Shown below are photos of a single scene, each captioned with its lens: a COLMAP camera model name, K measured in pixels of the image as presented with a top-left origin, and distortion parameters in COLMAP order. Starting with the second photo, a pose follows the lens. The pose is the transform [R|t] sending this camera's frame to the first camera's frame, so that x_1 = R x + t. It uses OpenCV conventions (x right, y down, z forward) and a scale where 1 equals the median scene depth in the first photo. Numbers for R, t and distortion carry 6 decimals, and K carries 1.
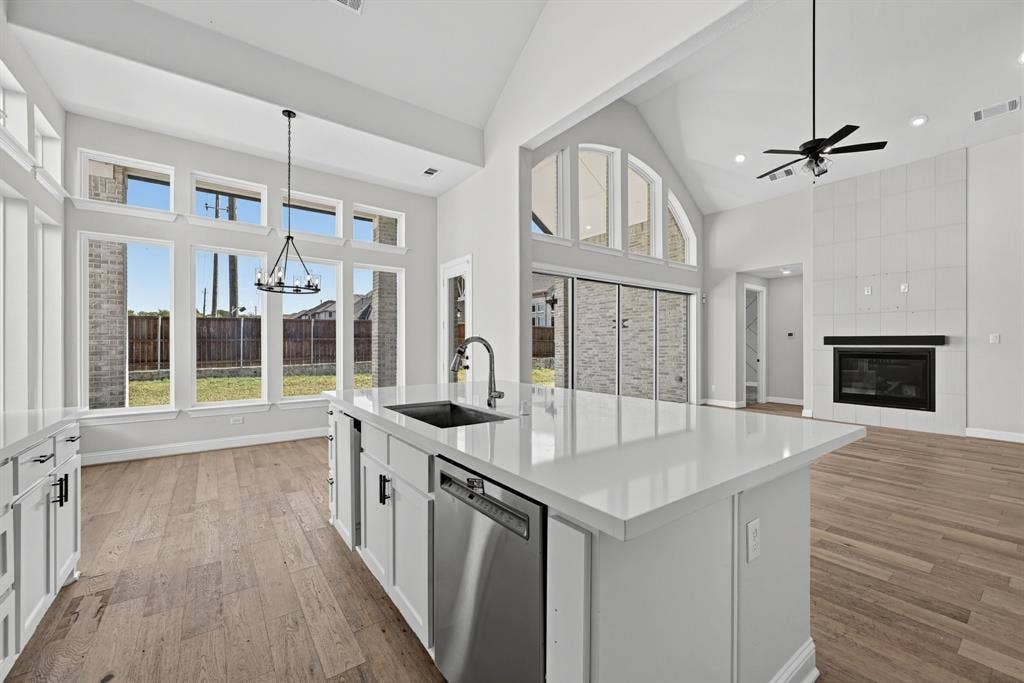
lens RADIAL K [[410.8, 0, 518.0], [0, 410.8, 347.5], [0, 0, 1]] dist [-0.002041, -0.000122]
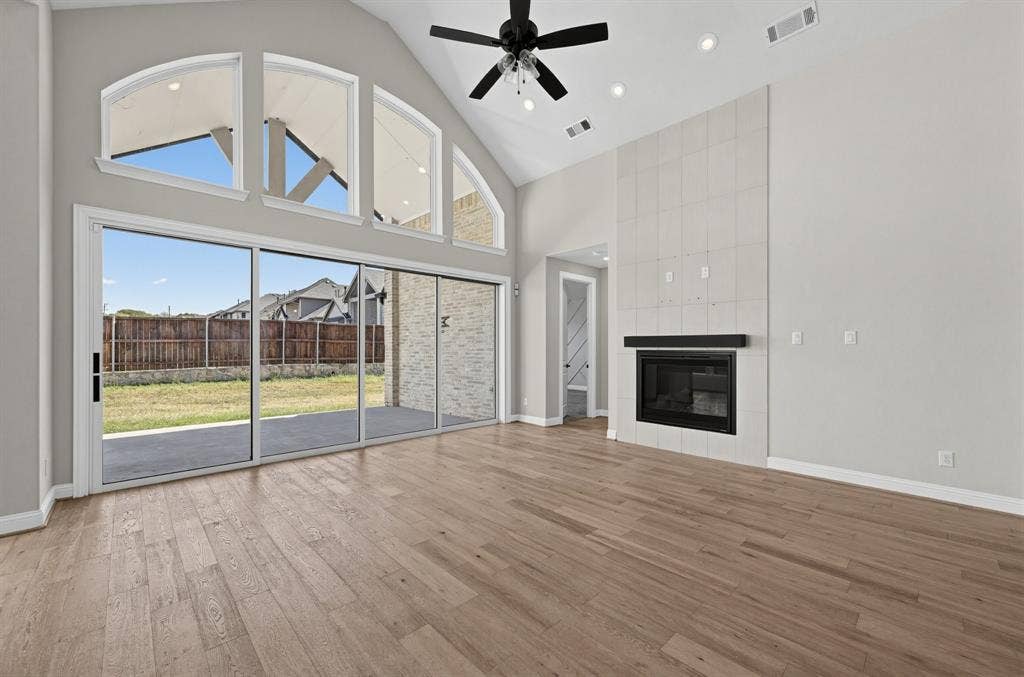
lens RADIAL K [[403.8, 0, 522.1], [0, 403.8, 348.6], [0, 0, 1]] dist [0.000083, 0.000051]
pose [[0.991463, -0.001576, 0.130379, 0.433872], [0.002108, 0.999990, -0.003941, -0.001012], [-0.130372, 0.004183, 0.991456, 0.255254]]
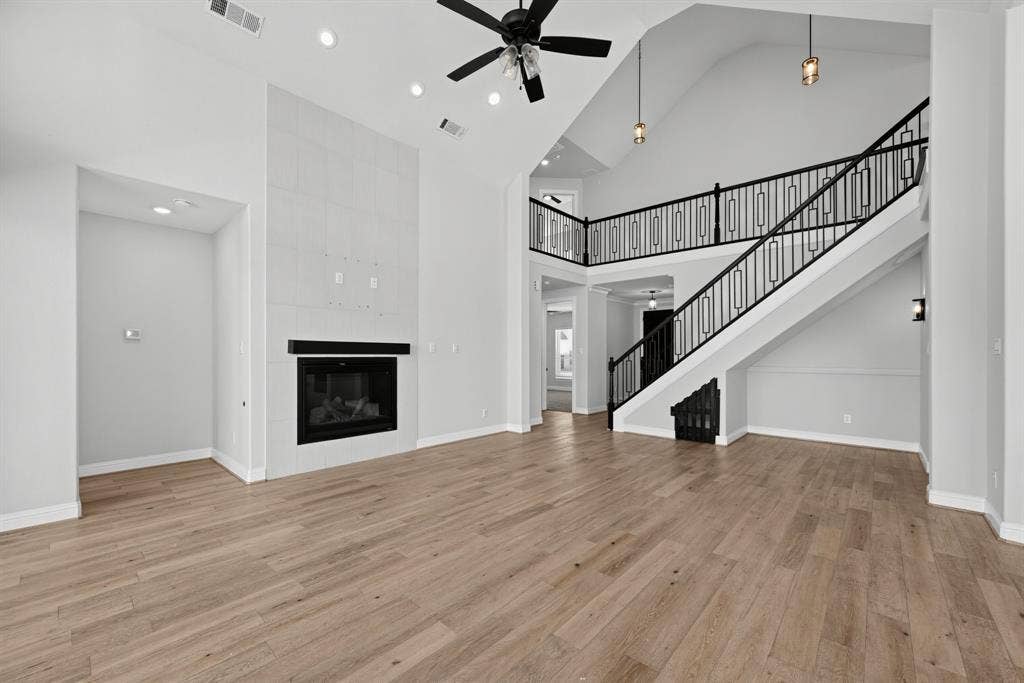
lens RADIAL K [[410.1, 0, 512.6], [0, 410.1, 353.2], [0, 0, 1]] dist [-0.001593, -0.000024]
pose [[-0.193474, 0.001133, 0.981105, 0.085438], [0.003533, 0.999994, -0.000459, -0.005218], [-0.981099, 0.003377, -0.193476, 0.761108]]
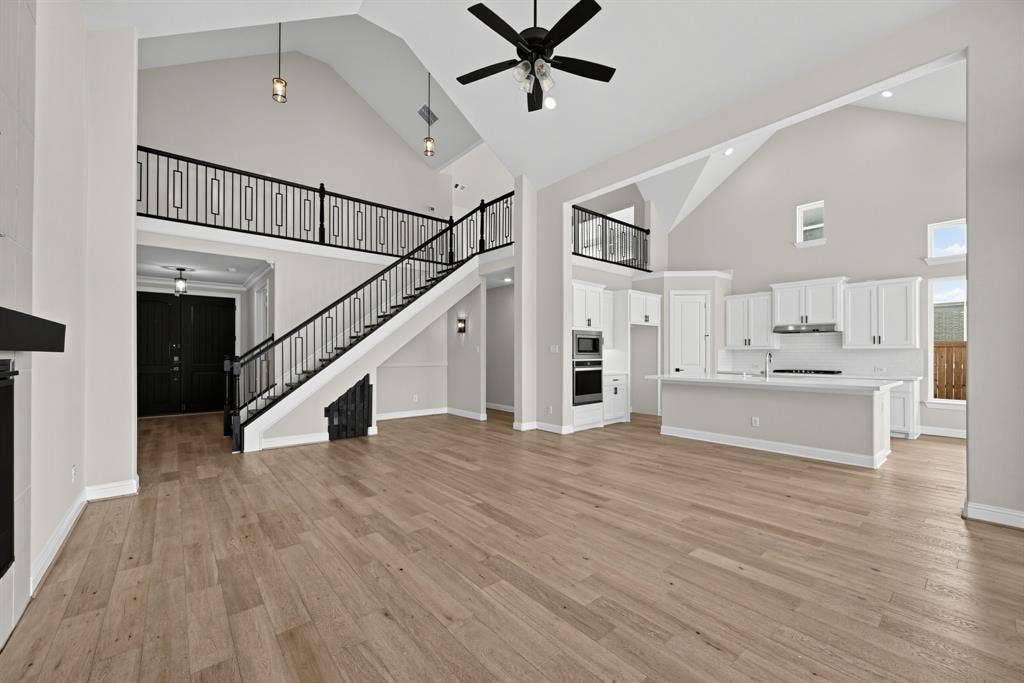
lens RADIAL K [[409.4, 0, 519.1], [0, 409.4, 350.3], [0, 0, 1]] dist [-0.000607, 0.000380]
pose [[-0.997864, -0.001607, -0.065309, 0.529785], [-0.001675, 0.999998, 0.000989, -0.007950], [0.065307, 0.001097, -0.997865, 1.103504]]
